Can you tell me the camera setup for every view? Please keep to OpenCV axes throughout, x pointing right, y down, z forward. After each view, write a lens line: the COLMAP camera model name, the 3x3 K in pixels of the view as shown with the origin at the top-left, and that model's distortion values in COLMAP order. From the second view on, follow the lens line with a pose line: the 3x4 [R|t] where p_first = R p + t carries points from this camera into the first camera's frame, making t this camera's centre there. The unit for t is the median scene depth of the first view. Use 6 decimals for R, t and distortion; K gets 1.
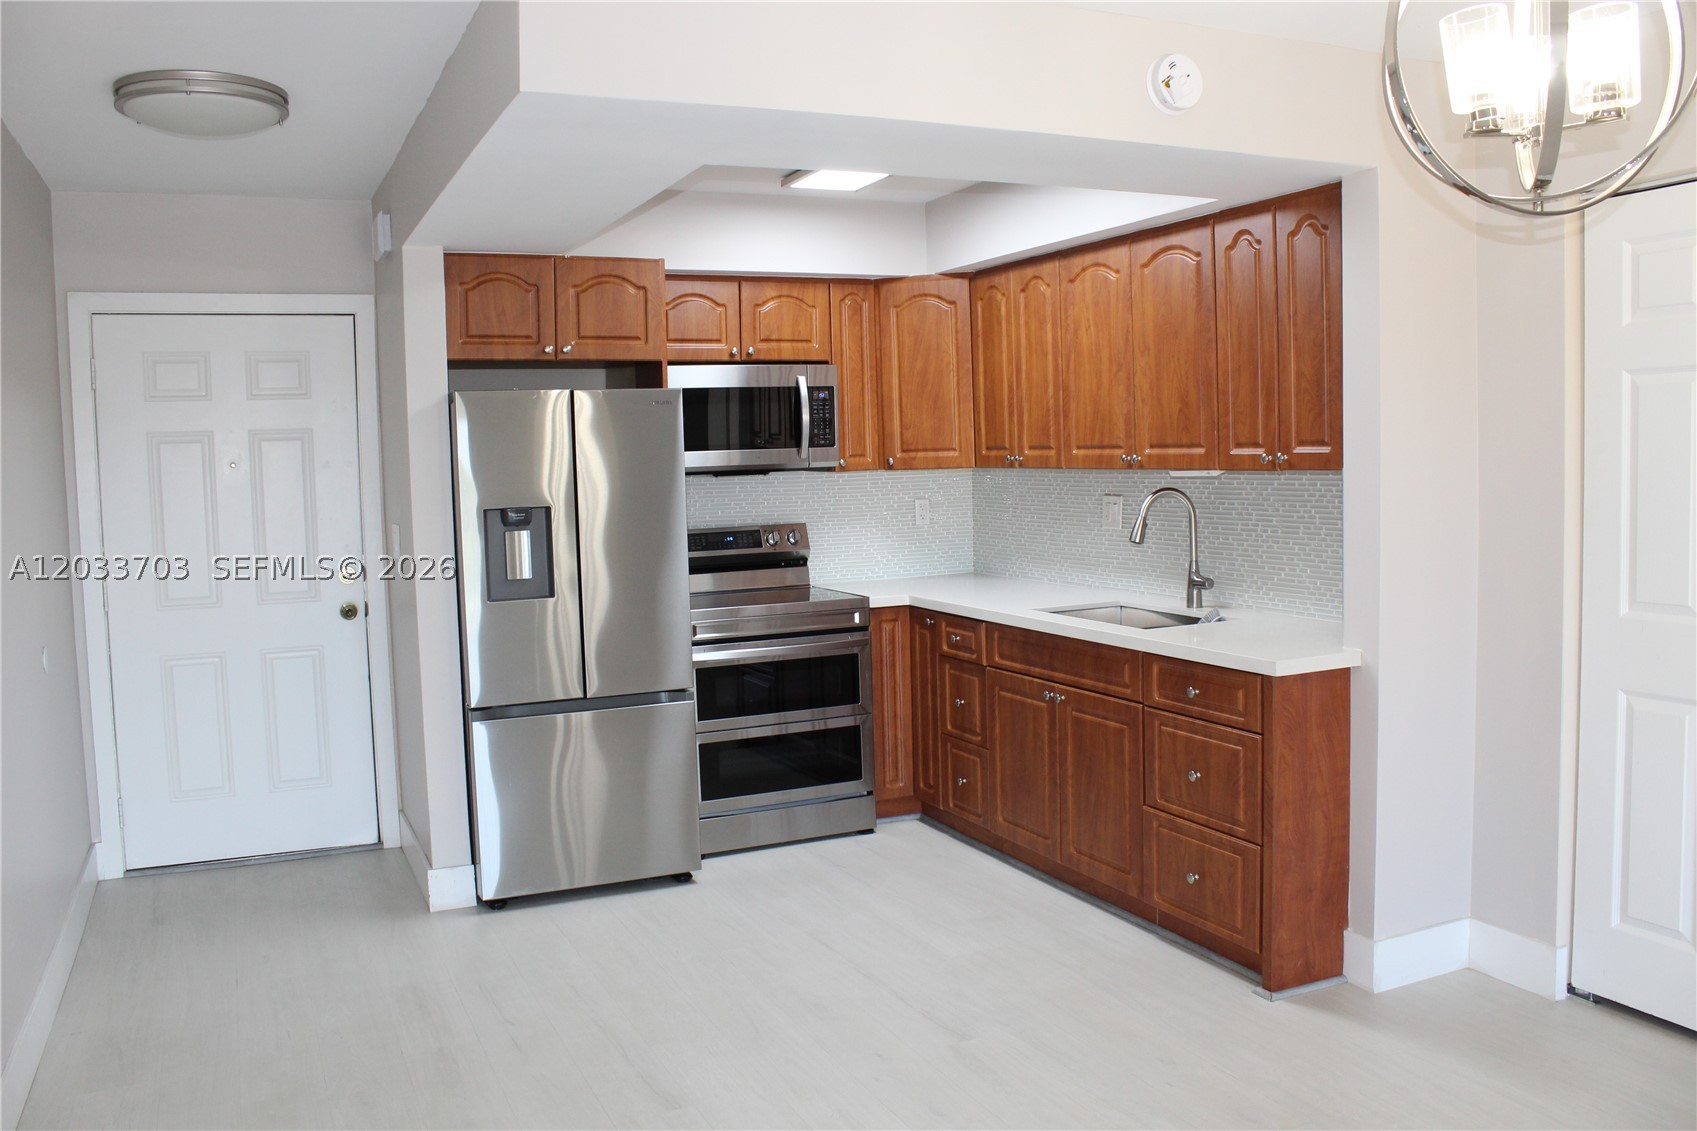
lens RADIAL K [[1424.5, 0, 854.8], [0, 1424.5, 565.1], [0, 0, 1]] dist [-0.099140, 0.063688]
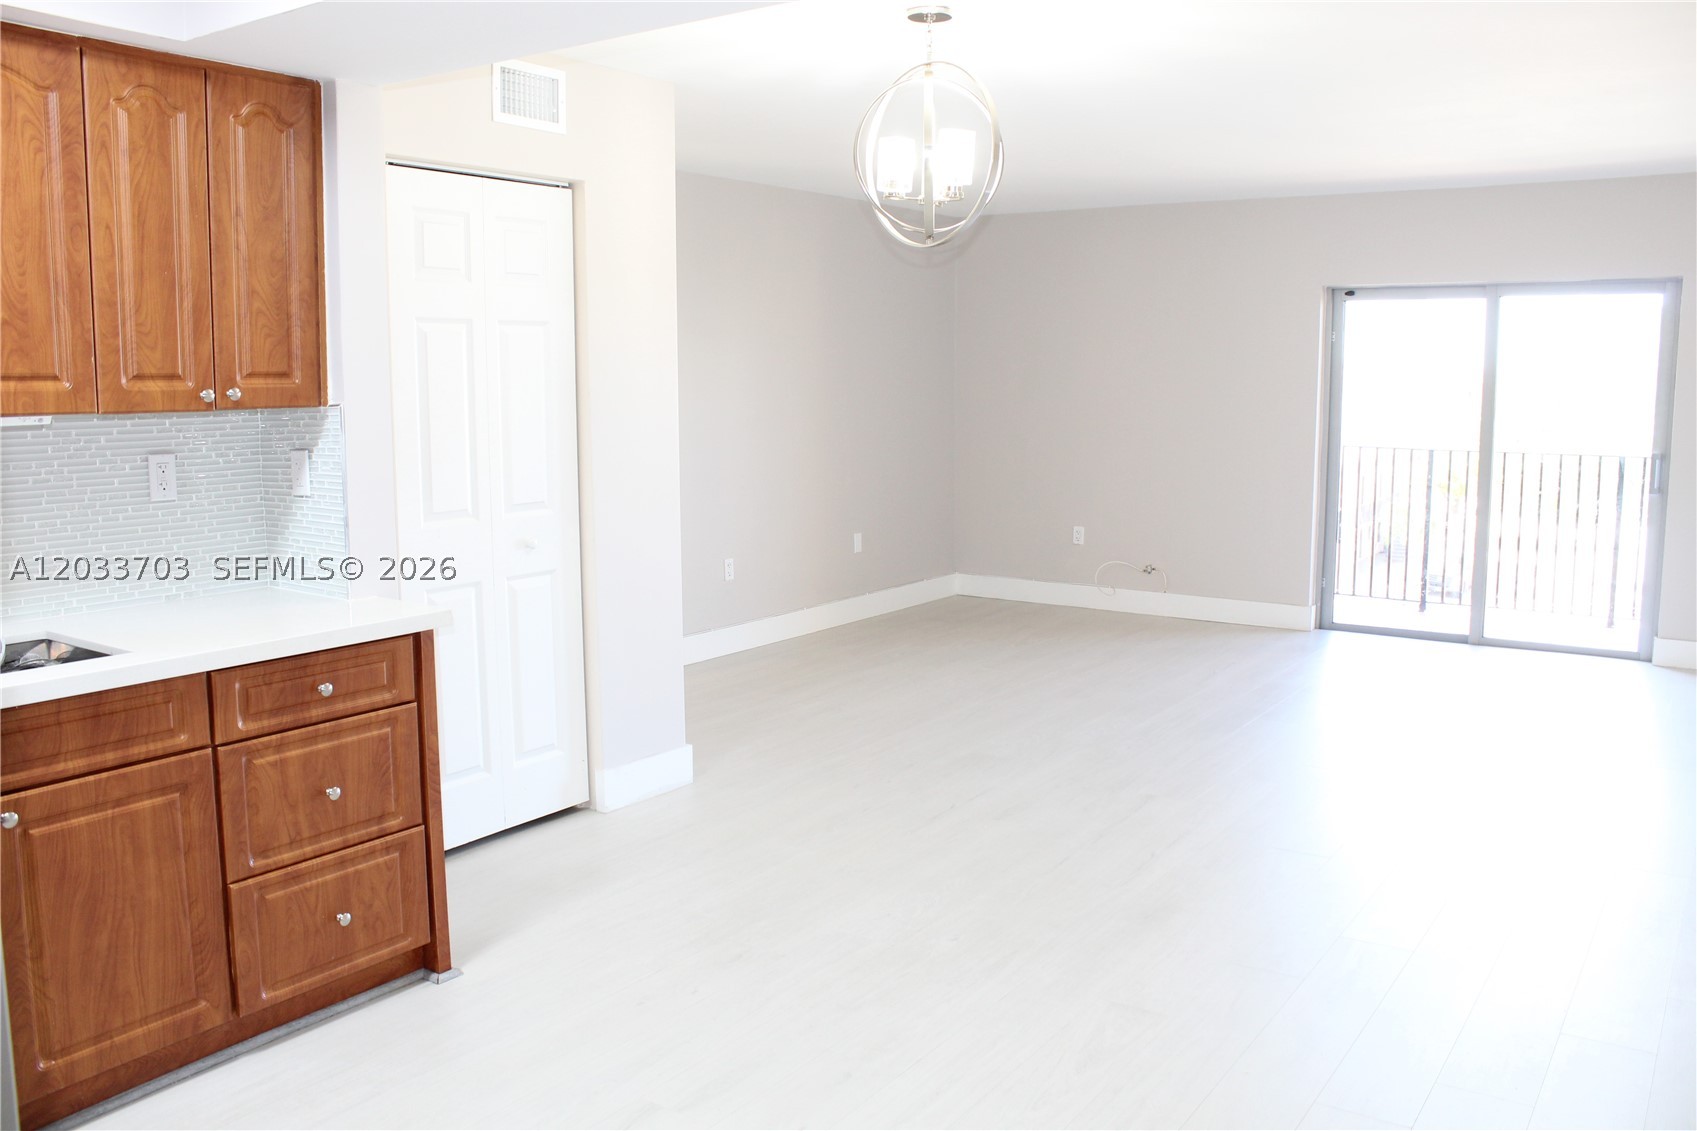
lens RADIAL K [[1424.5, 0, 845.3], [0, 1424.5, 549.8], [0, 0, 1]] dist [-0.099140, 0.063688]
pose [[-0.508973, -0.087721, 0.856301, -0.539817], [0.077110, 0.986148, 0.146856, -0.075420], [-0.857322, 0.140775, -0.495159, 1.065092]]
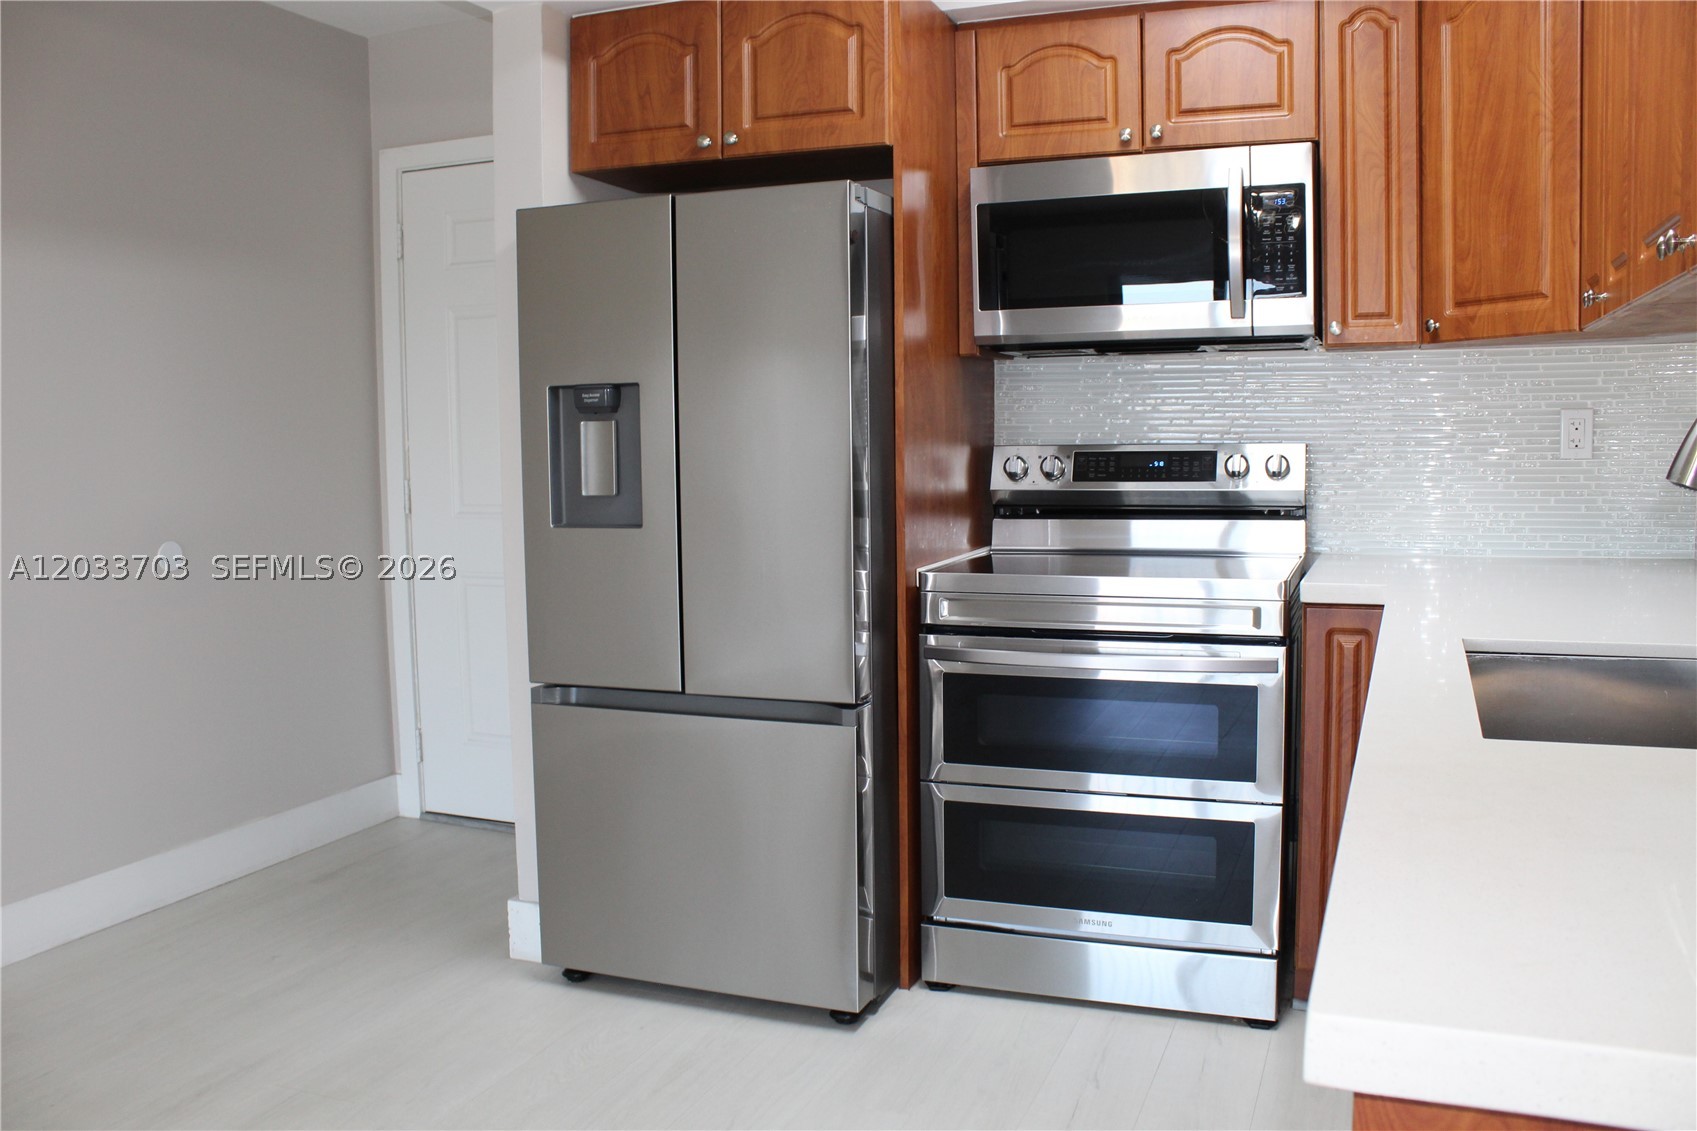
lens RADIAL K [[1424.5, 0, 848.1], [0, 1424.5, 569.0], [0, 0, 1]] dist [-0.099140, 0.063688]
pose [[0.699280, 0.086971, -0.709538, 0.250254], [-0.061986, 0.996210, 0.061021, -0.003012], [0.712156, 0.001311, 0.702020, 0.505442]]
